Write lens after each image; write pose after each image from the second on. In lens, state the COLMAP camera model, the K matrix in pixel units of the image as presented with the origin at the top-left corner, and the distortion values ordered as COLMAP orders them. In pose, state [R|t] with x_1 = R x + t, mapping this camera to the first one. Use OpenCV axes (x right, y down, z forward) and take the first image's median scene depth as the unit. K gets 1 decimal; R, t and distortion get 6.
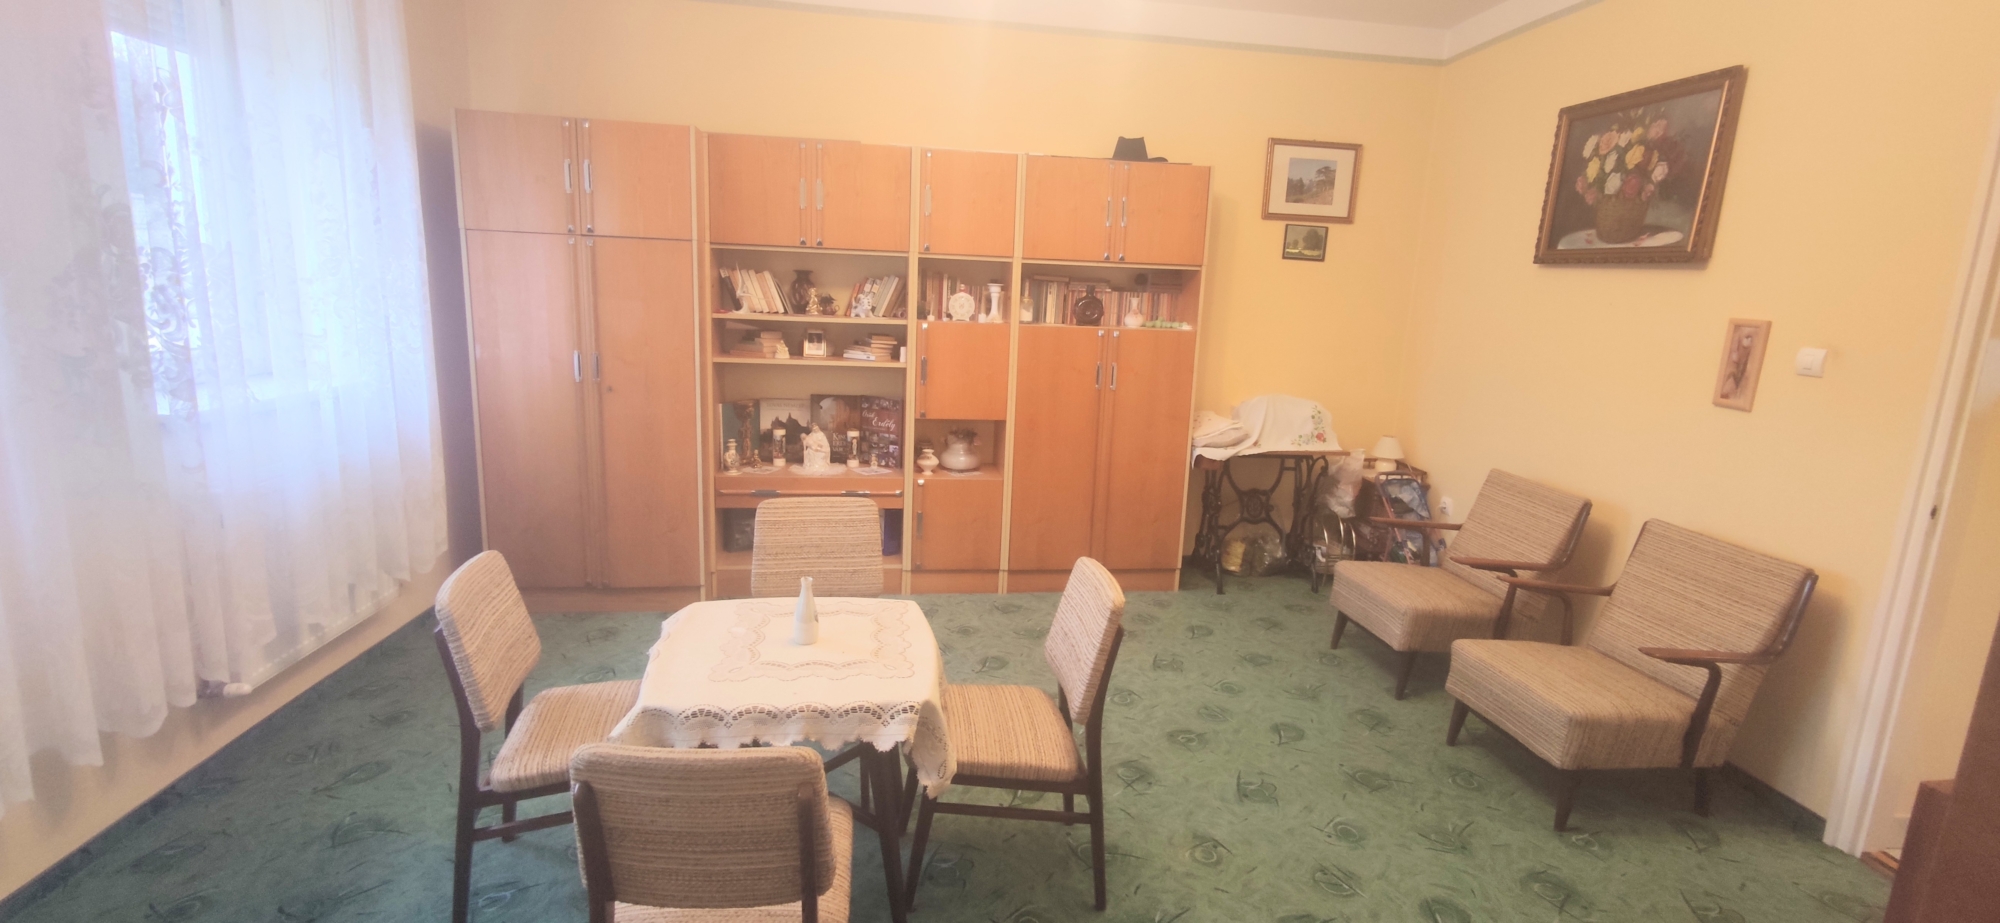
lens RADIAL K [[902.4, 0, 1003.6], [0, 902.4, 455.9], [0, 0, 1]] dist [0.021522, 0.000619]
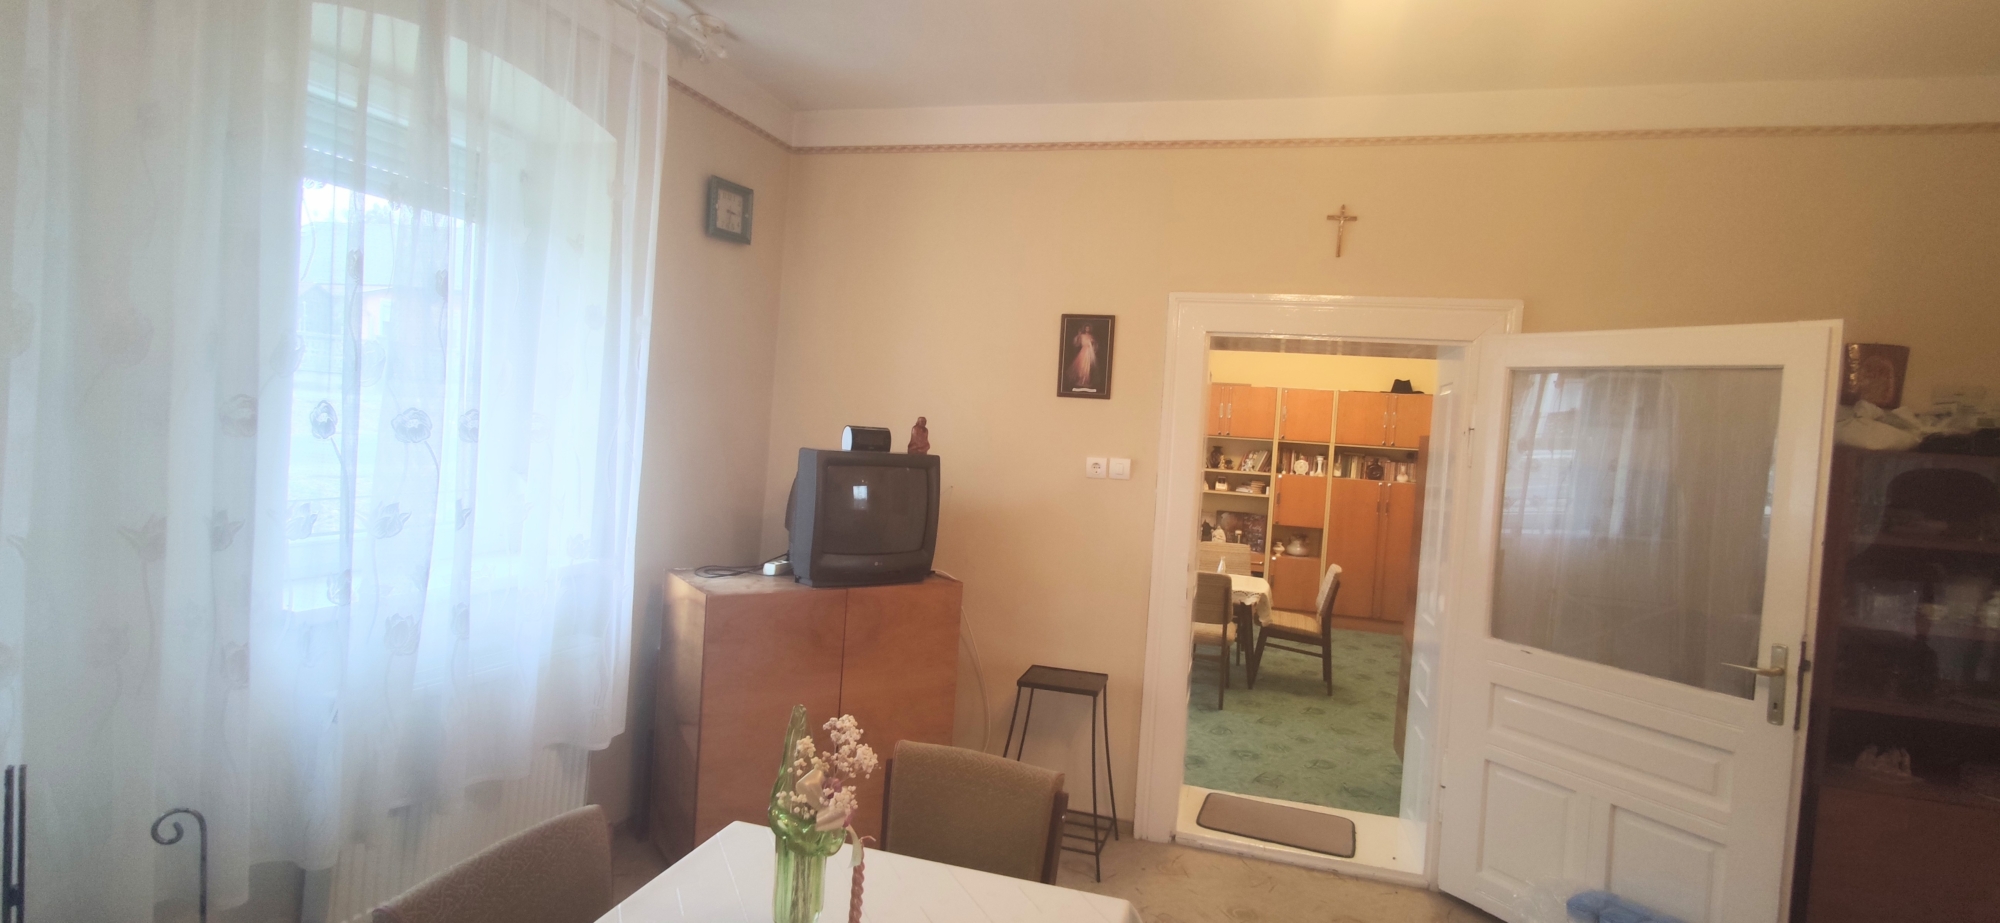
lens RADIAL K [[907.5, 0, 1000.5], [0, 907.5, 458.6], [0, 0, 1]] dist [0.000661, 0.001105]
pose [[0.914557, 0.030336, -0.403319, 0.144568], [-0.101689, 0.982398, -0.156696, 0.180069], [0.391466, 0.184320, 0.901543, -0.969660]]
